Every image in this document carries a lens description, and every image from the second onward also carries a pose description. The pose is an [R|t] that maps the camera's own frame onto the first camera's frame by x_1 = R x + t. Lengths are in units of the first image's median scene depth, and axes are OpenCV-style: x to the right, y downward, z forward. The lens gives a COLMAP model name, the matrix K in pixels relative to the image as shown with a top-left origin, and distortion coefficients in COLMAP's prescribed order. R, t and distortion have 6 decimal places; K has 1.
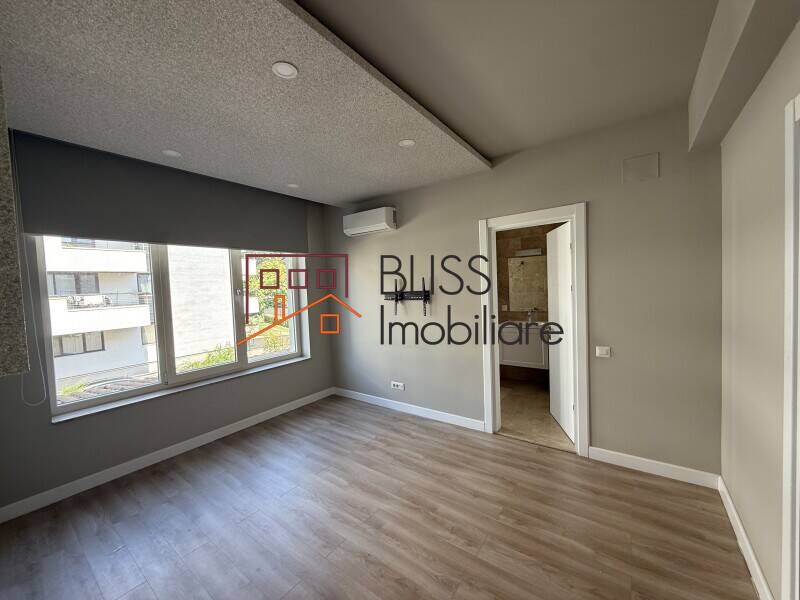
lens RADIAL K [[319.8, 0, 402.4], [0, 319.8, 297.4], [0, 0, 1]] dist [0.003704, -0.000499]
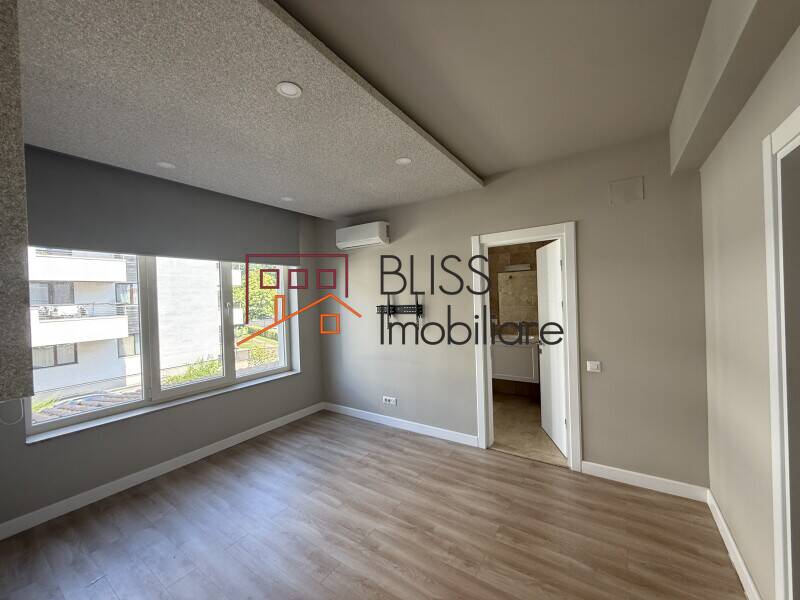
lens RADIAL K [[319.8, 0, 402.3], [0, 319.8, 297.3], [0, 0, 1]] dist [0.003704, -0.000499]
pose [[0.999119, 0.007295, 0.041339, -0.029926], [-0.005761, 0.999295, -0.037108, -0.009882], [-0.041581, 0.036837, 0.998456, -0.004029]]
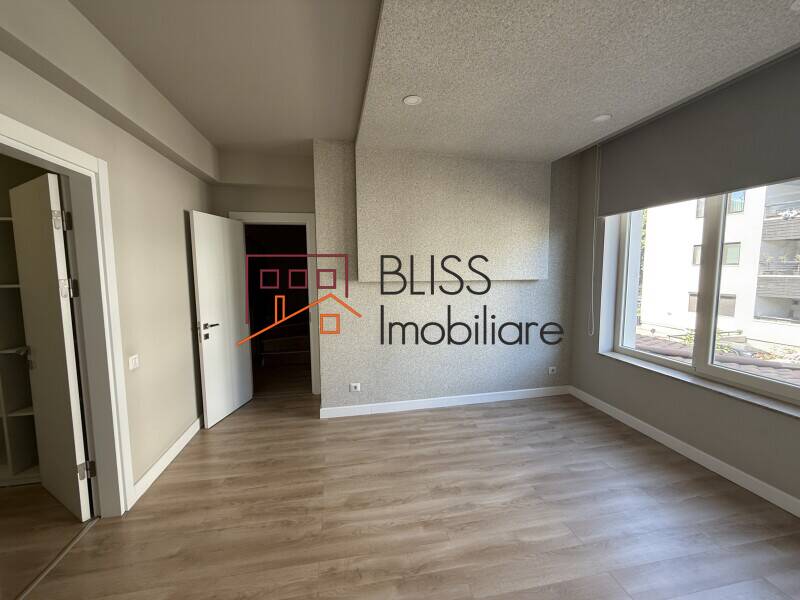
lens RADIAL K [[319.8, 0, 394.1], [0, 319.8, 299.1], [0, 0, 1]] dist [0.003704, -0.000499]
pose [[-0.694494, 0.113517, -0.710487, 0.480738], [0.010710, 0.988997, 0.147547, -0.051926], [0.719419, 0.094861, -0.688068, 1.272168]]
